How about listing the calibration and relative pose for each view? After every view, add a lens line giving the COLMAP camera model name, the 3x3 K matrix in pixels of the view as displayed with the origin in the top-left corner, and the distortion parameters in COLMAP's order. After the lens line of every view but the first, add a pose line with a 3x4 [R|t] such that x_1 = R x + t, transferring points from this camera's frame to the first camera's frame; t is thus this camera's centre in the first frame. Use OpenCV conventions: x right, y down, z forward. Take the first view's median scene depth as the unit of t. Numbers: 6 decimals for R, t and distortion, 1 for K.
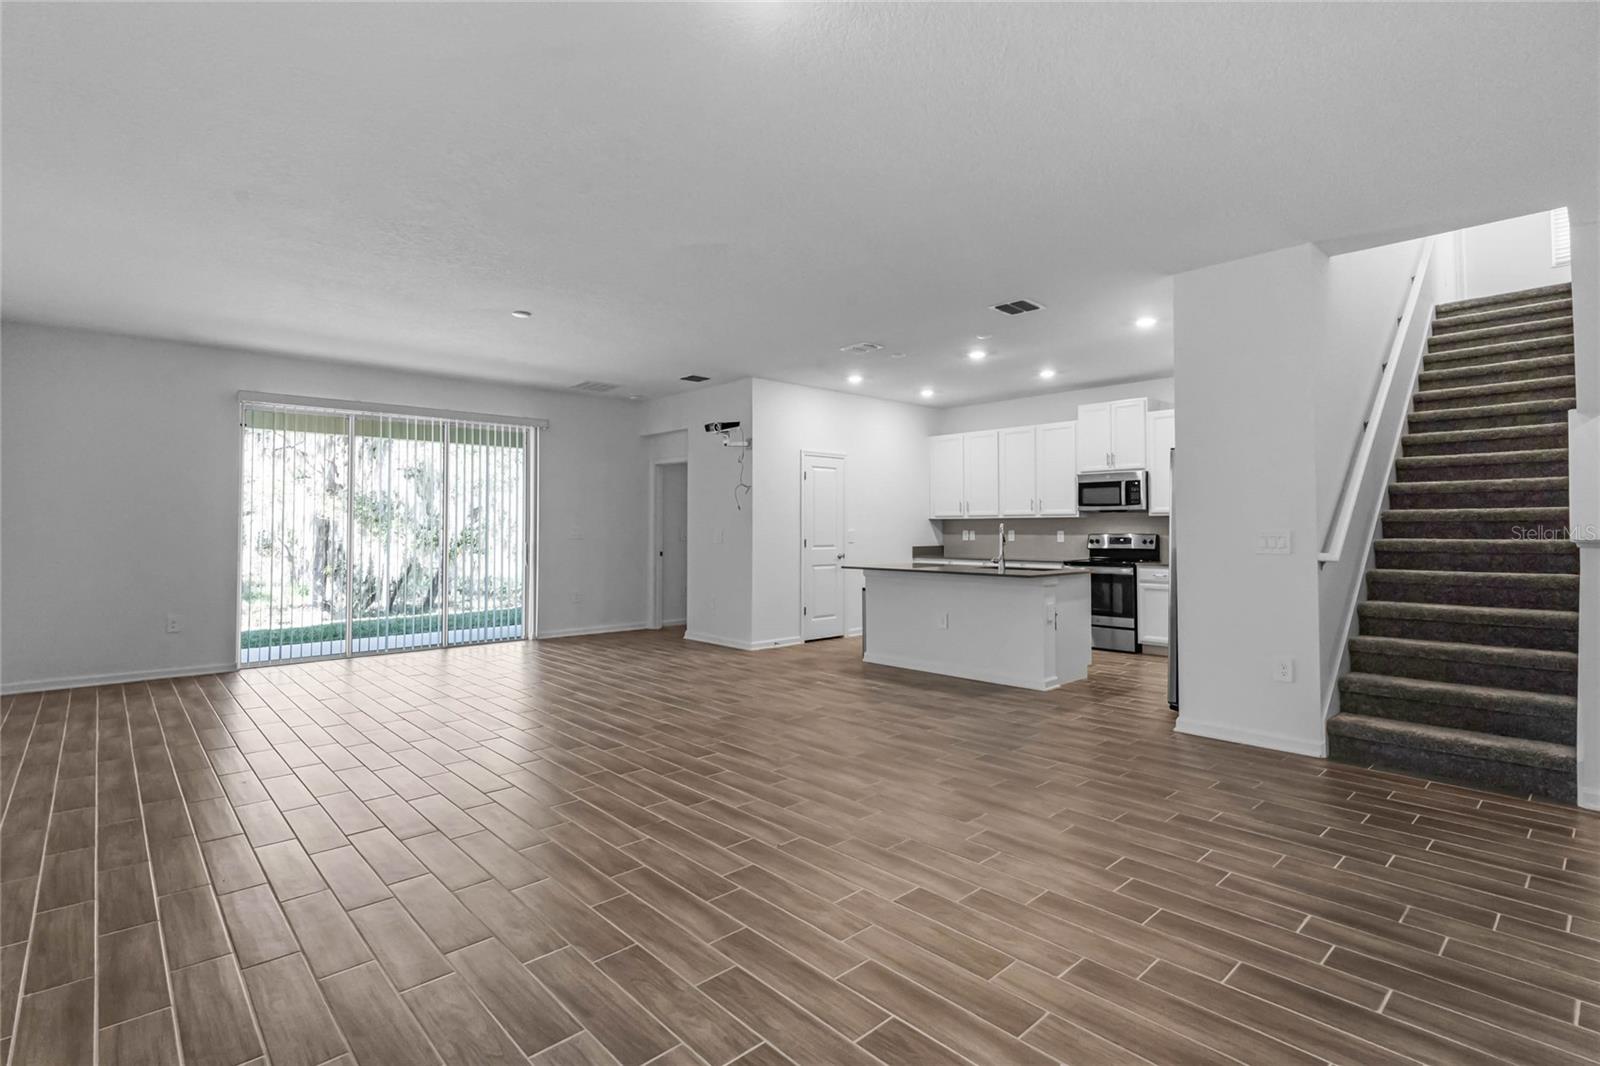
lens RADIAL K [[765.9, 0, 816.8], [0, 765.9, 502.6], [0, 0, 1]] dist [-0.002314, 0.000786]
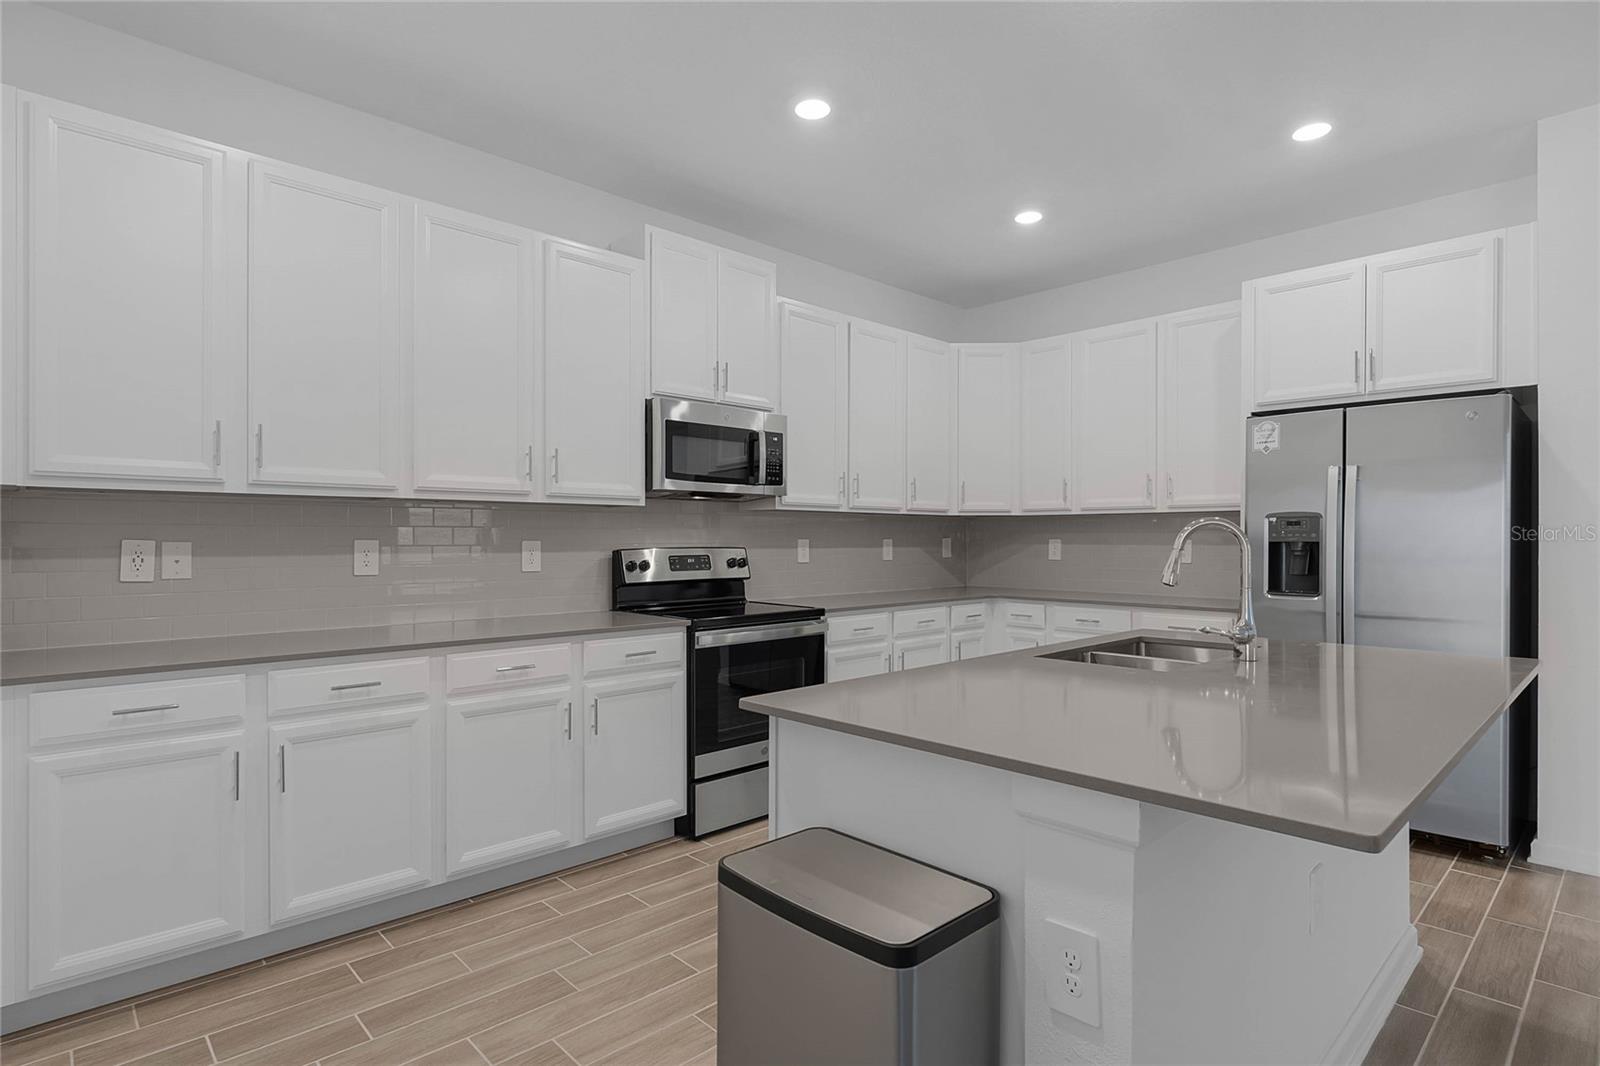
lens RADIAL K [[821.2, 0, 755.9], [0, 821.2, 526.9], [0, 0, 1]] dist [0.014623, -0.000382]
pose [[0.041717, 0.016144, 0.998999, -0.081108], [-0.033826, 0.999319, -0.014736, 0.034542], [-0.998557, -0.033178, 0.042235, 0.939685]]
